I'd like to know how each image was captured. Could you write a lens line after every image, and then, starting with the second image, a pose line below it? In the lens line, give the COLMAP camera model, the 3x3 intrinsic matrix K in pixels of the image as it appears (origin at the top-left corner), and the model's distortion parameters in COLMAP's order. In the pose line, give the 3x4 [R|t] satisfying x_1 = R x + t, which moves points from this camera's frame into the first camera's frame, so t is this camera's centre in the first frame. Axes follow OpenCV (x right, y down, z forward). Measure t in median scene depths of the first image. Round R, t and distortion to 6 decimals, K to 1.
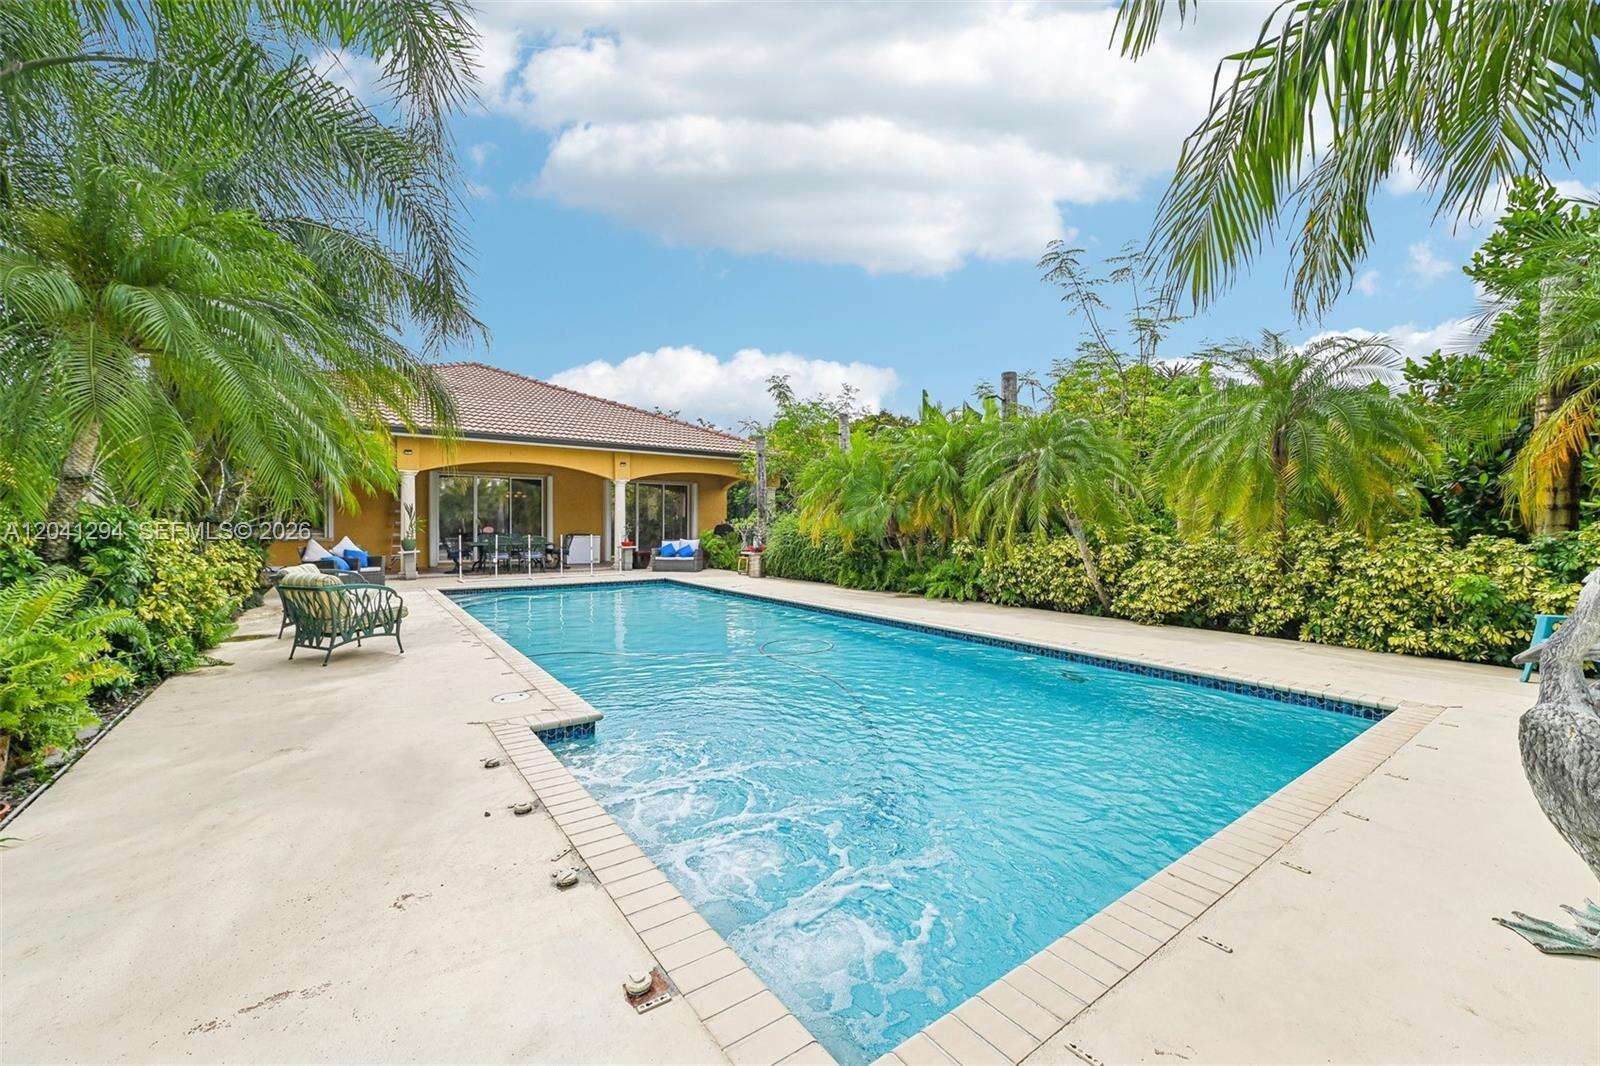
lens RADIAL K [[633.9, 0, 795.3], [0, 633.9, 534.3], [0, 0, 1]] dist [-0.011749, -0.000002]
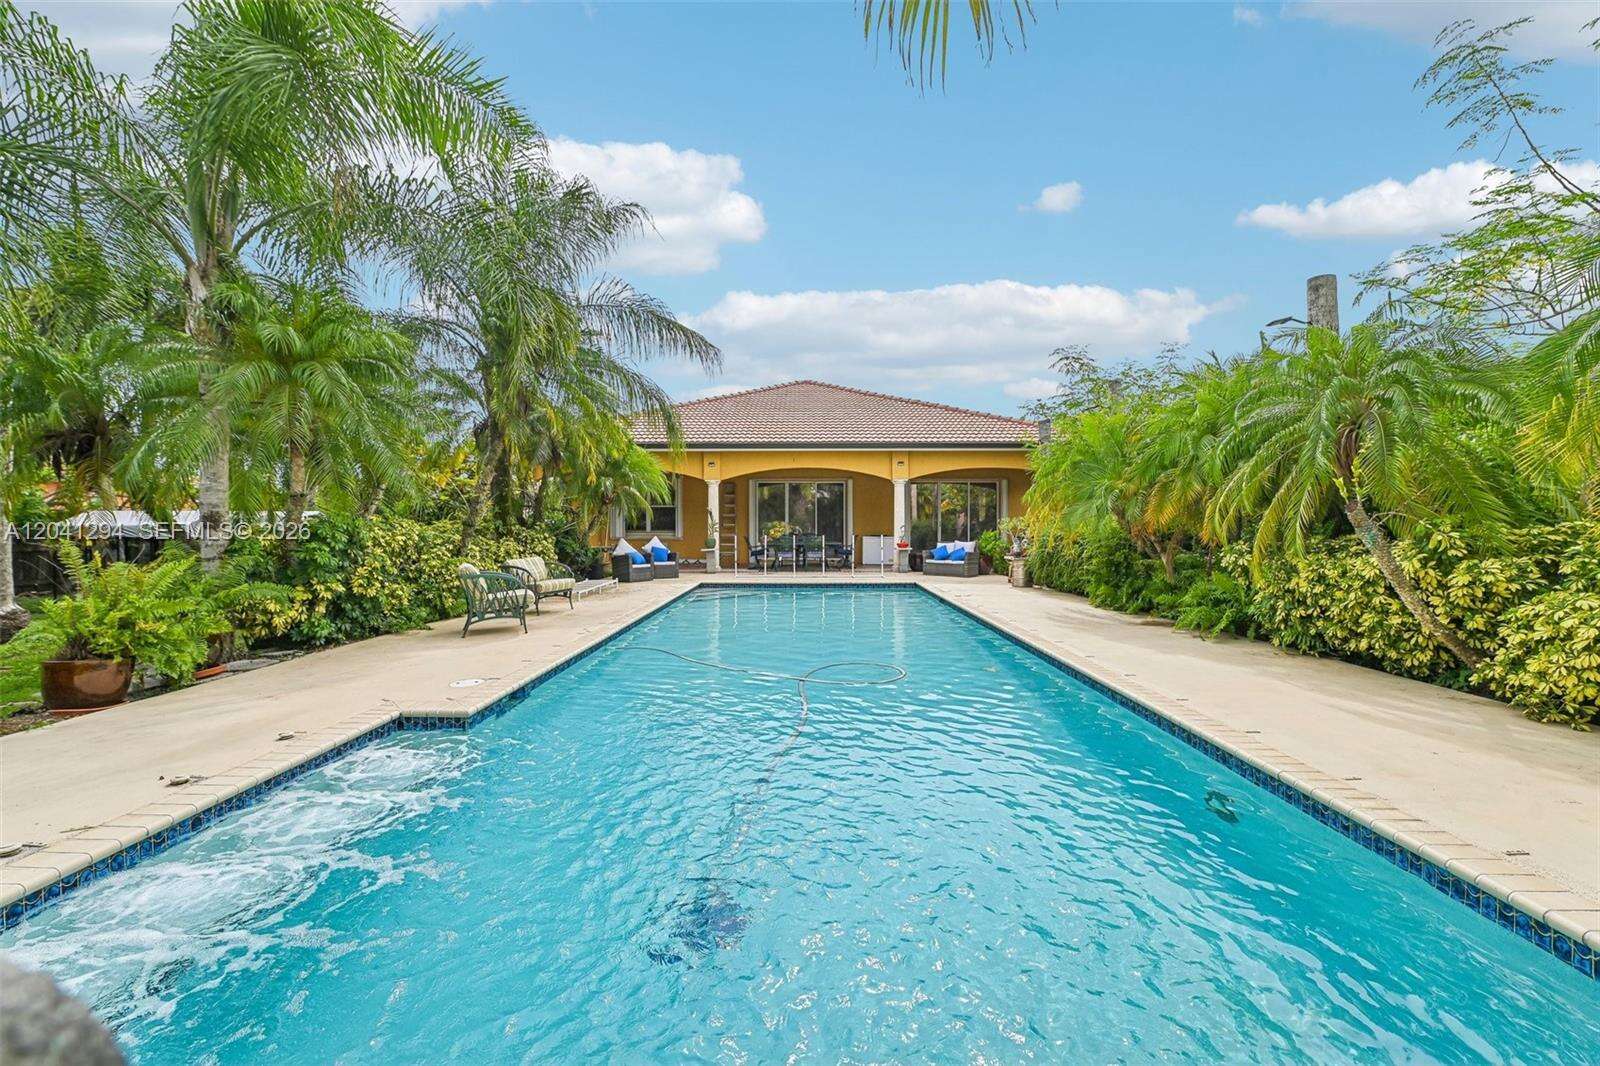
lens RADIAL K [[633.9, 0, 795.3], [0, 633.9, 534.3], [0, 0, 1]] dist [-0.011749, -0.000002]
pose [[0.804412, 0.003247, -0.594064, 0.311197], [-0.004325, 0.999991, -0.000390, -0.001232], [0.594057, 0.002882, 0.804418, 0.213850]]
